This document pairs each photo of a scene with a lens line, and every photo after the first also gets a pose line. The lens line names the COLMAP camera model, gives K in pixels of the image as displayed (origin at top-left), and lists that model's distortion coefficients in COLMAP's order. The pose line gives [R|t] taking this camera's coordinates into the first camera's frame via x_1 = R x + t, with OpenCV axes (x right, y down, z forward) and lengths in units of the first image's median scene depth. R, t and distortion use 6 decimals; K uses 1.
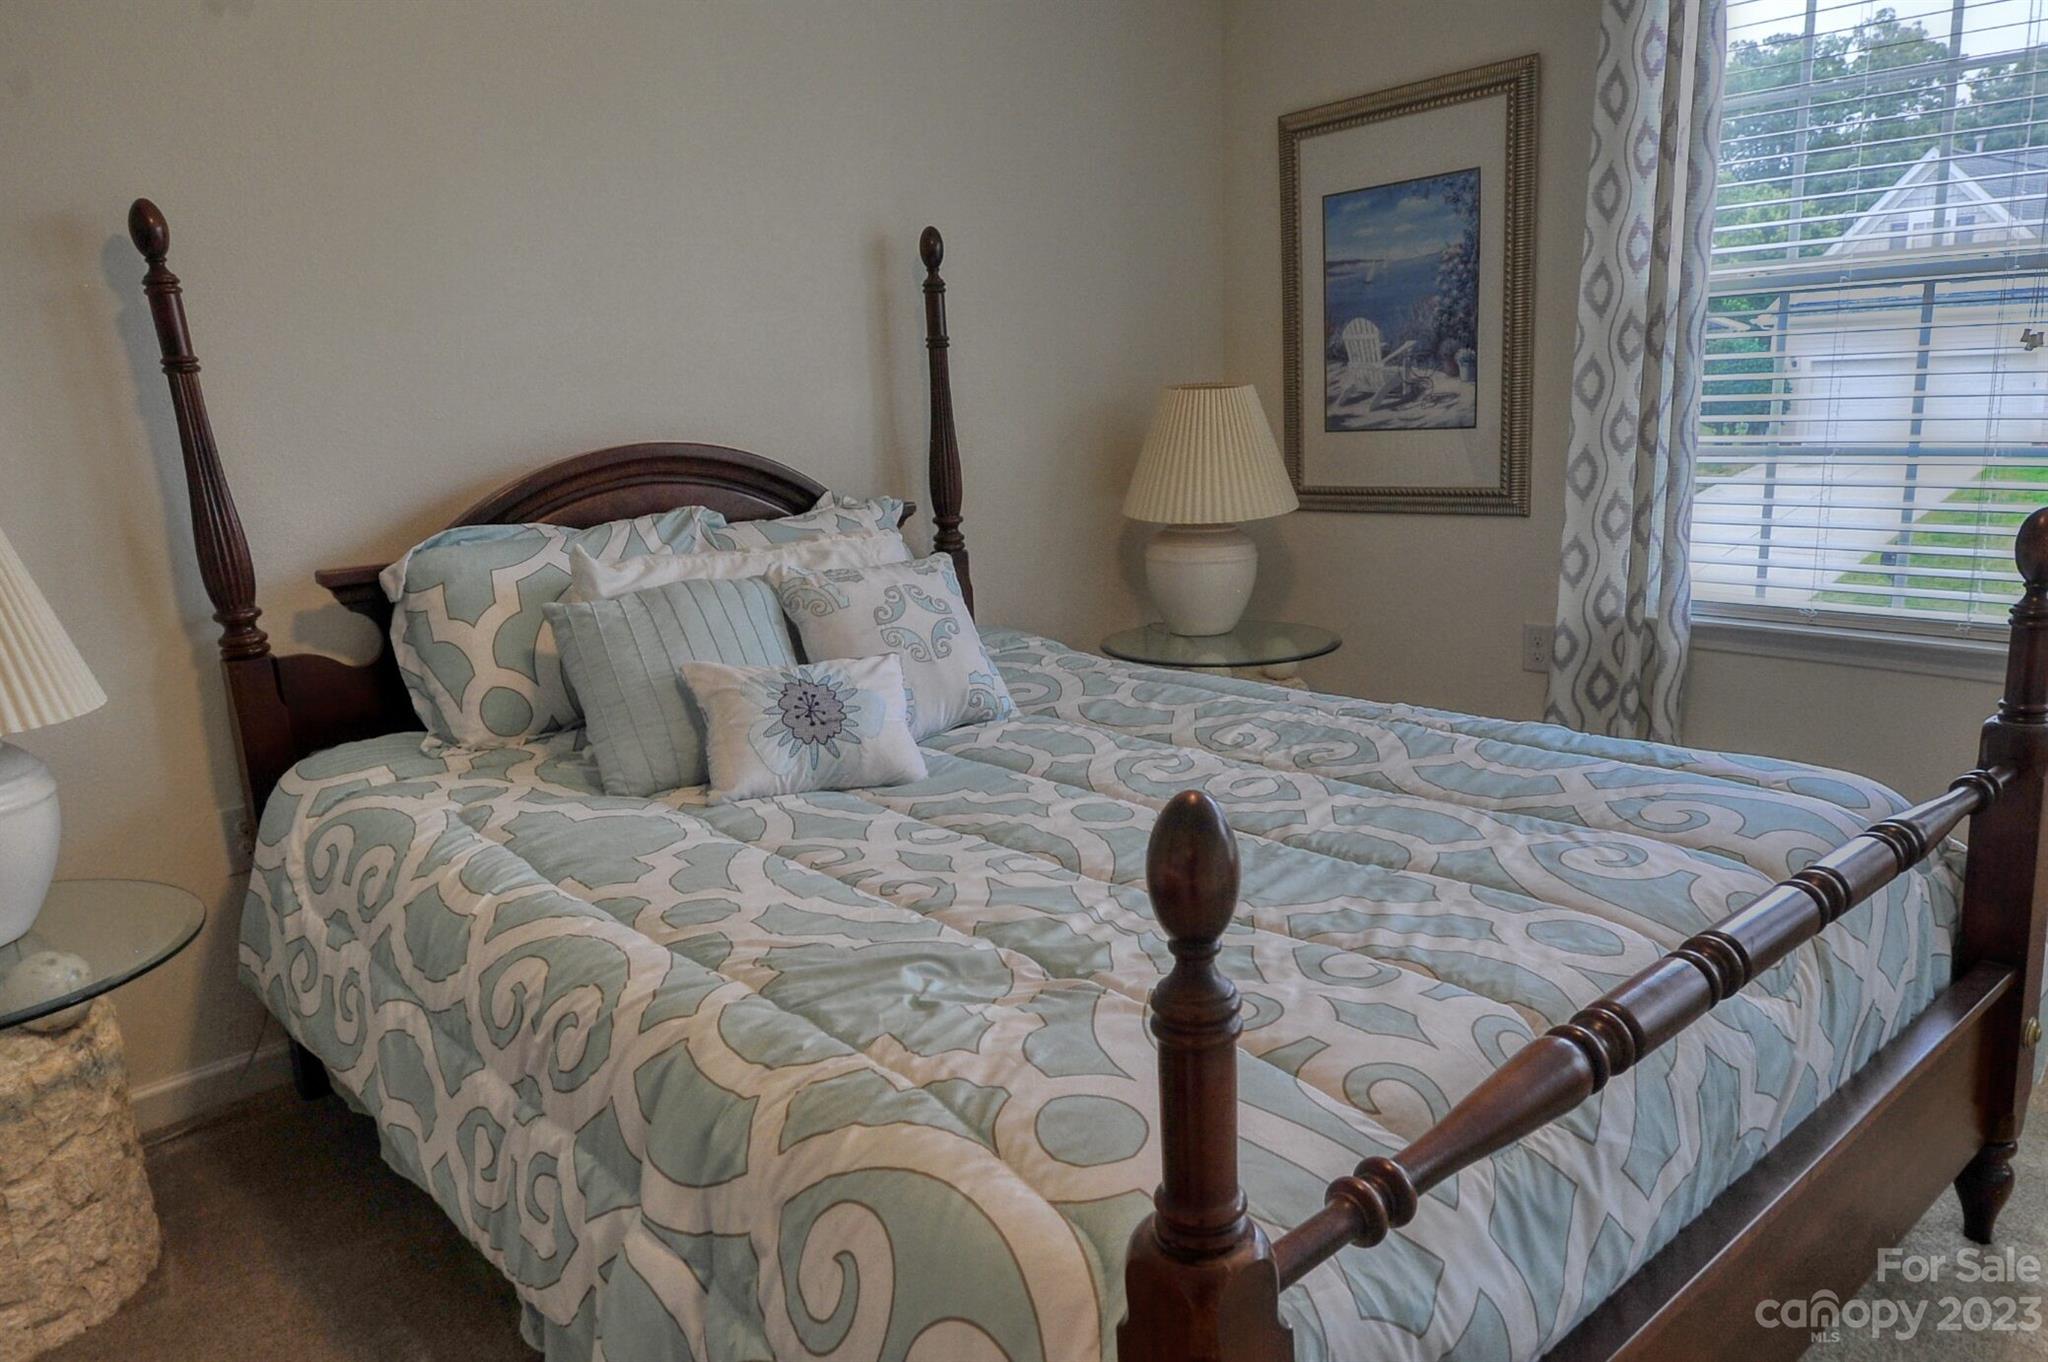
lens RADIAL K [[1334.4, 0, 1024.0], [0, 1334.4, 681.0], [0, 0, 1]] dist [0.052280, -0.054419]
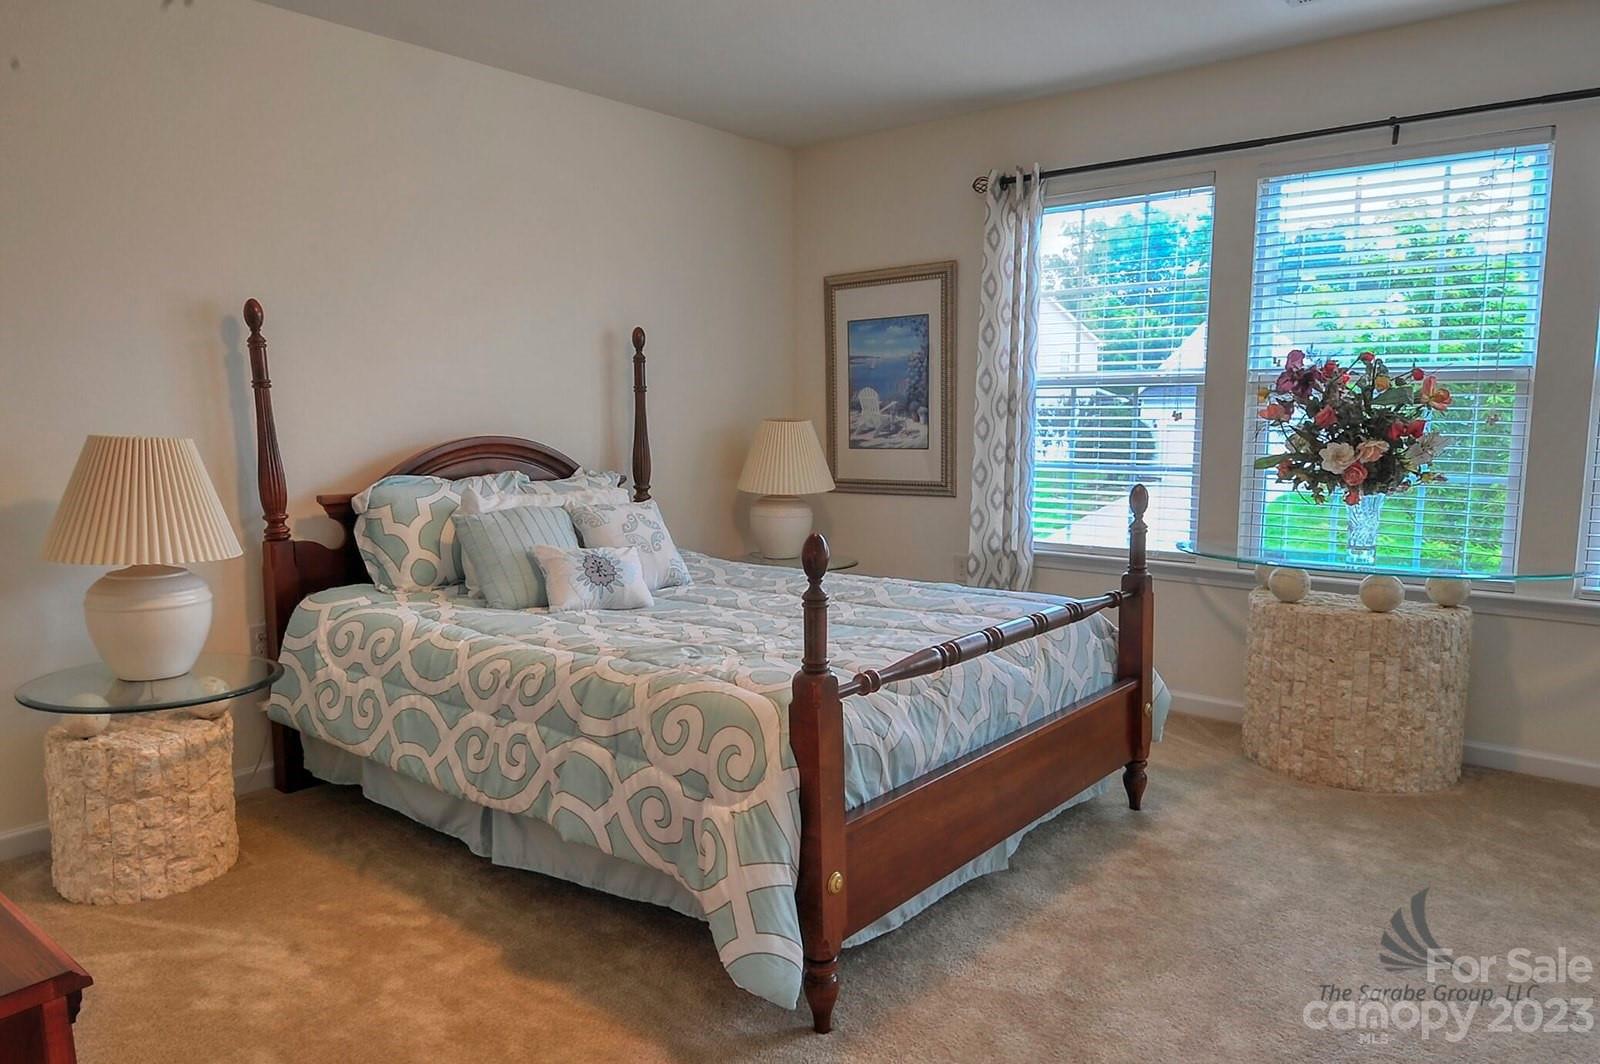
lens RADIAL K [[1042.5, 0, 800.0], [0, 1042.5, 532.0], [0, 0, 1]] dist [0.052280, -0.054419]
pose [[0.984223, 0.026733, 0.174902, -0.123054], [-0.007343, 0.993839, -0.110586, 0.121662], [-0.176781, 0.107557, 0.978356, -0.518327]]
